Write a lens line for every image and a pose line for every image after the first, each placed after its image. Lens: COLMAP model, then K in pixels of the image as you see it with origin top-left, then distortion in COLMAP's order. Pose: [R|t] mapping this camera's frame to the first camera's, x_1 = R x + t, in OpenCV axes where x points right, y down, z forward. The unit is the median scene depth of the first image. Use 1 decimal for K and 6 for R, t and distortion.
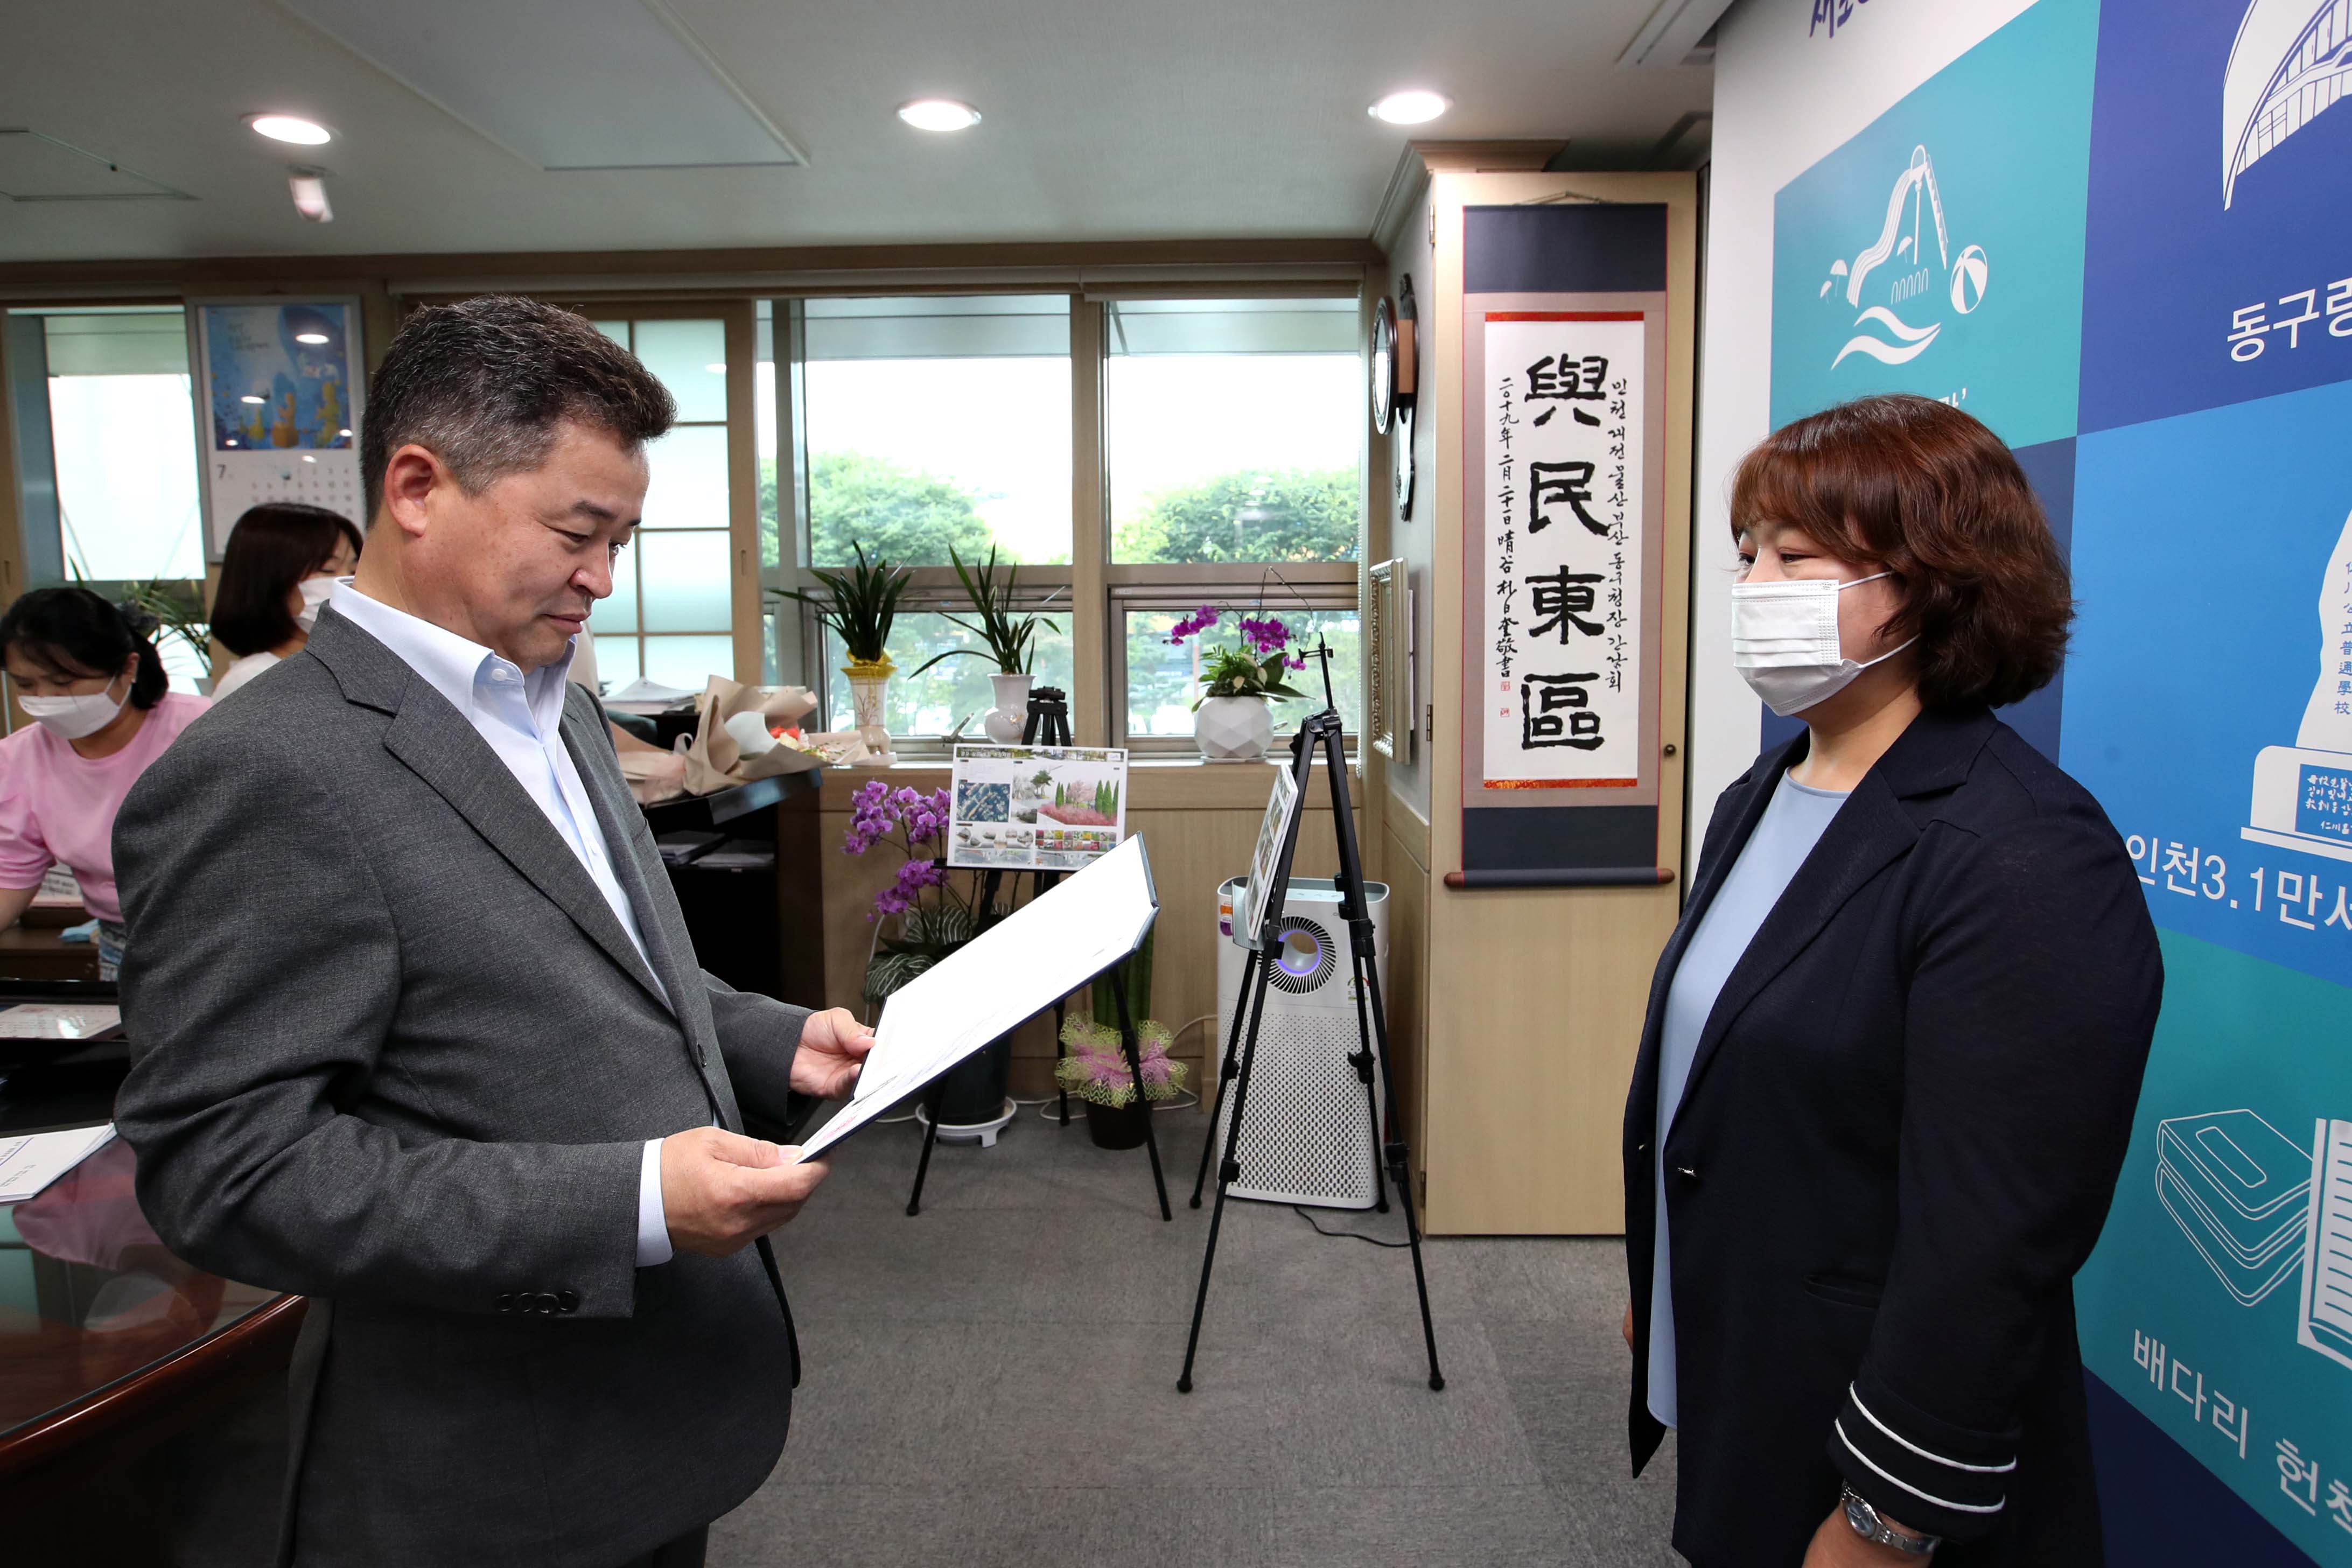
lens RADIAL K [[1271.7, 0, 1177.0], [0, 1271.7, 718.2], [0, 0, 1]] dist [-0.005289, 0.000679]
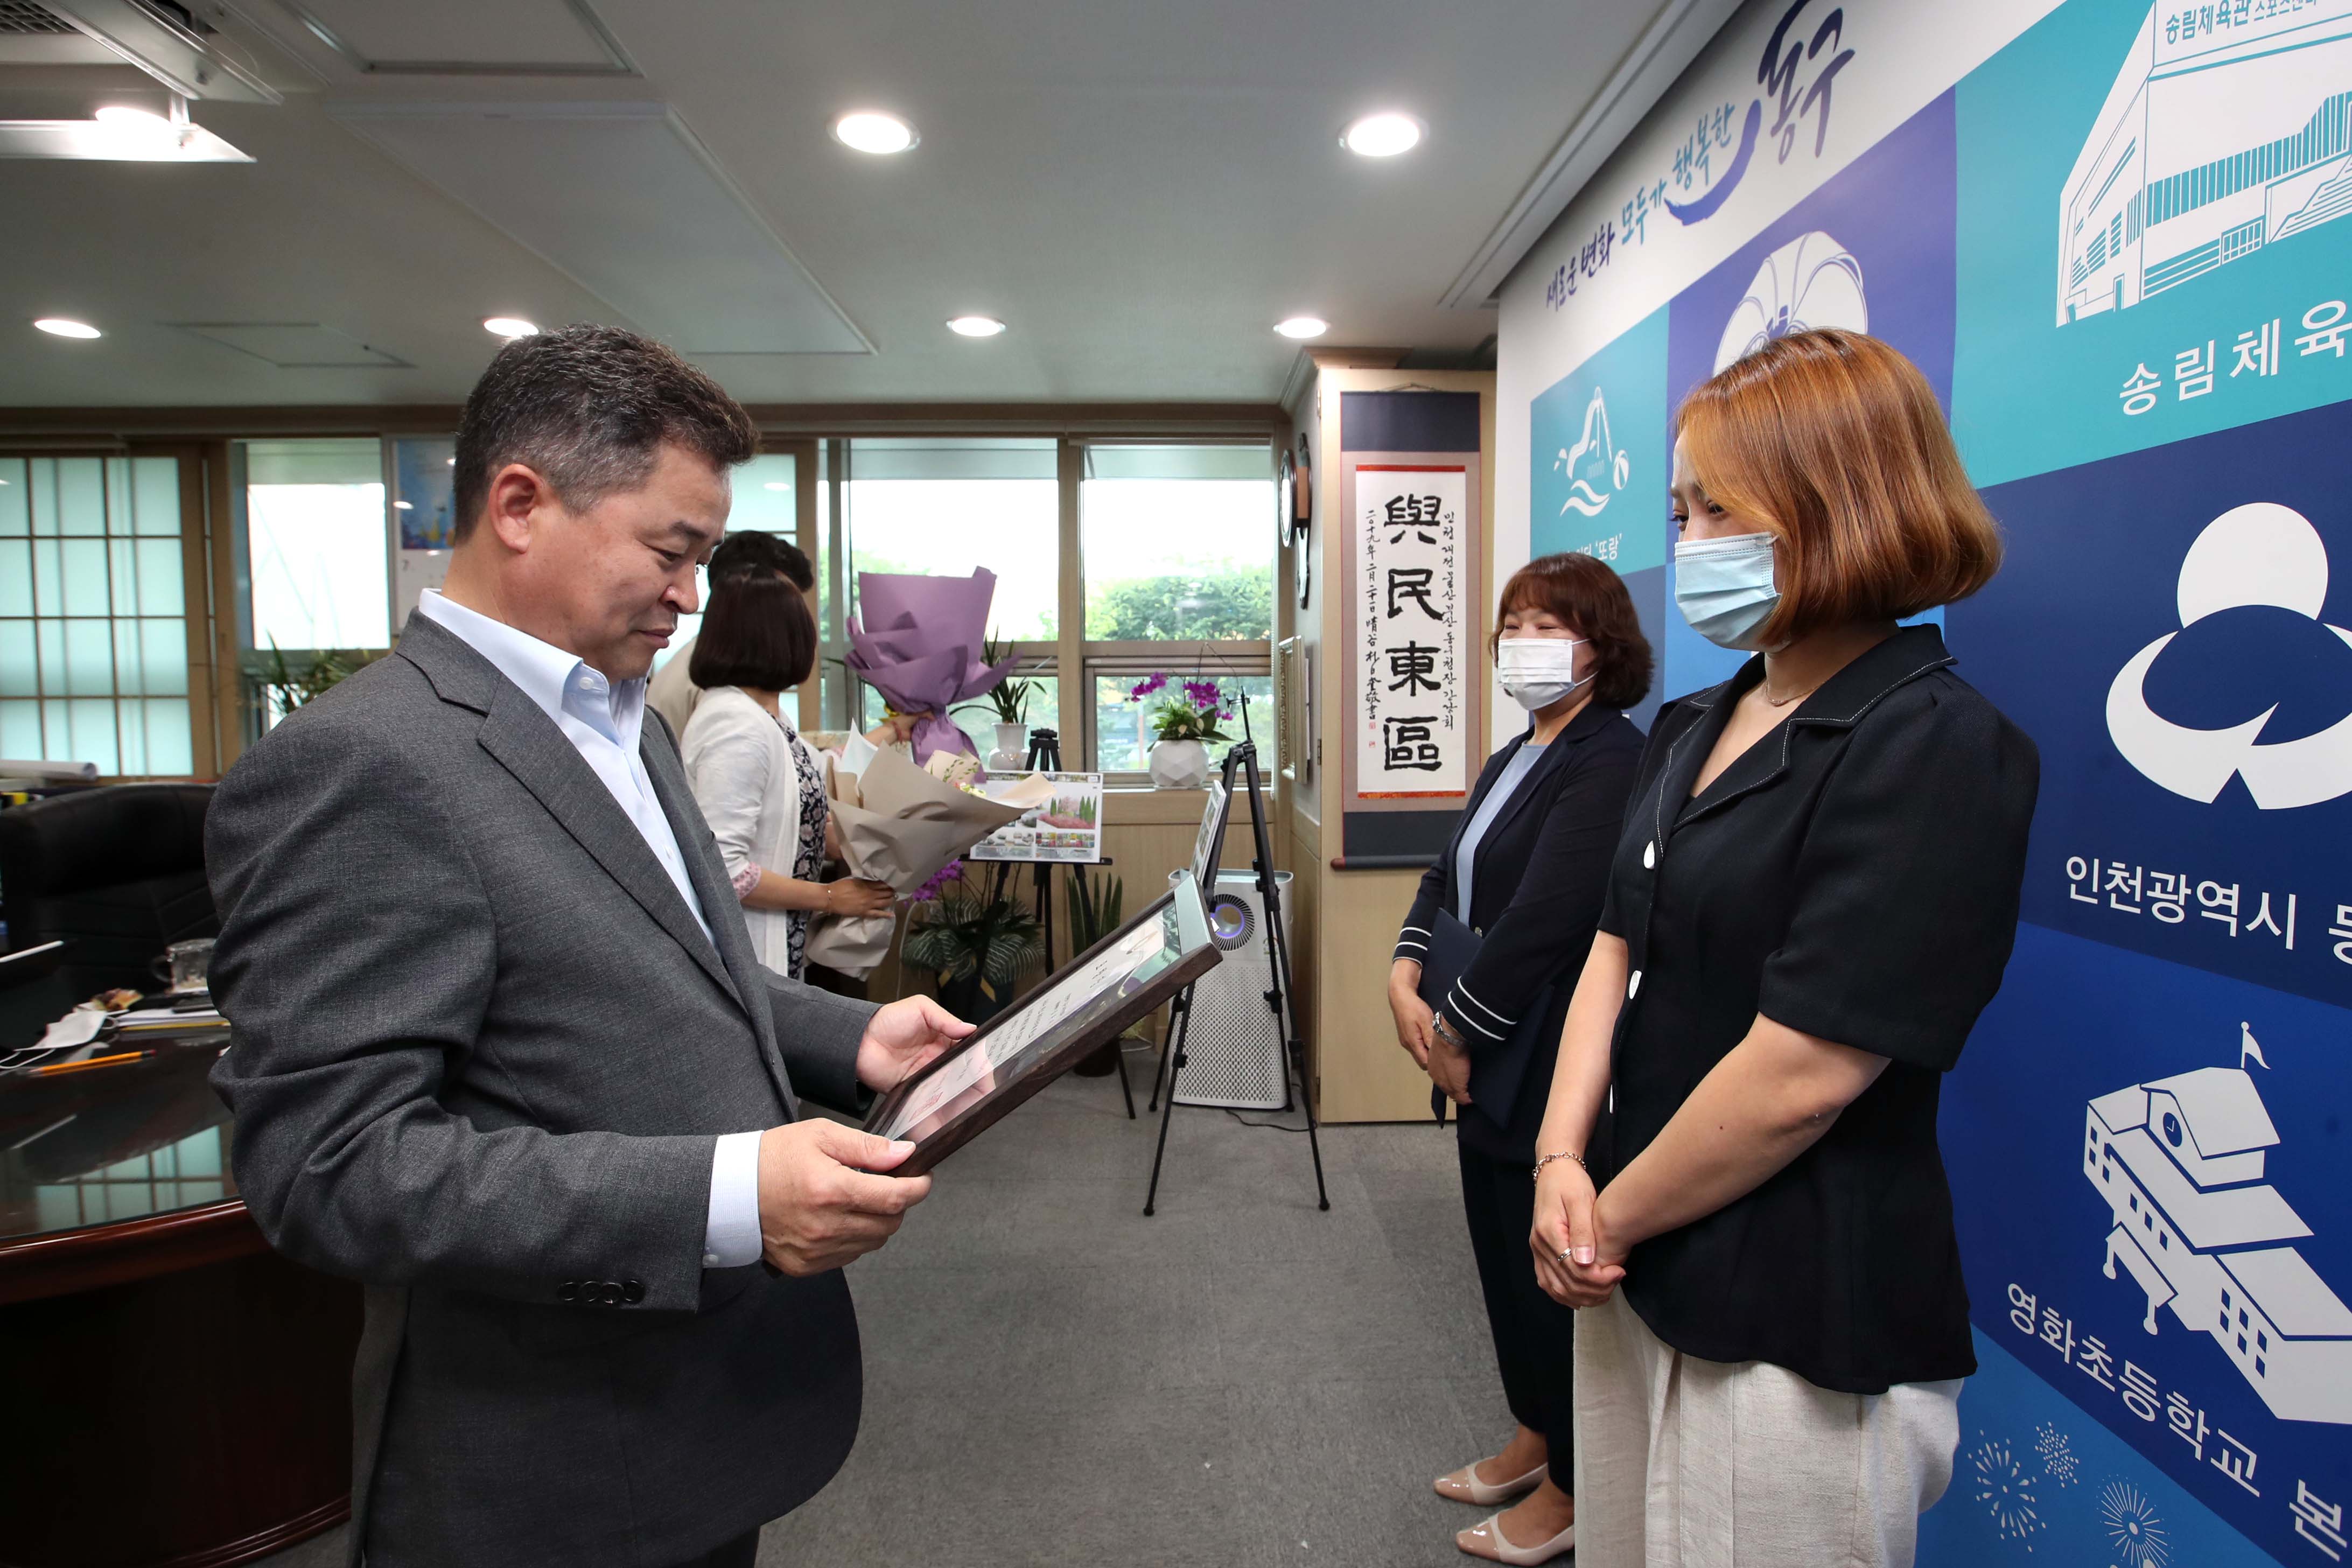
lens RADIAL K [[1158.0, 0, 1174.3], [0, 1158.0, 730.2], [0, 0, 1]] dist [0.003120, 0.000409]
pose [[0.998836, 0.001053, 0.048216, -0.024313], [0.001272, 0.998838, -0.048167, 0.041615], [-0.048211, 0.048172, 0.997675, -0.276220]]
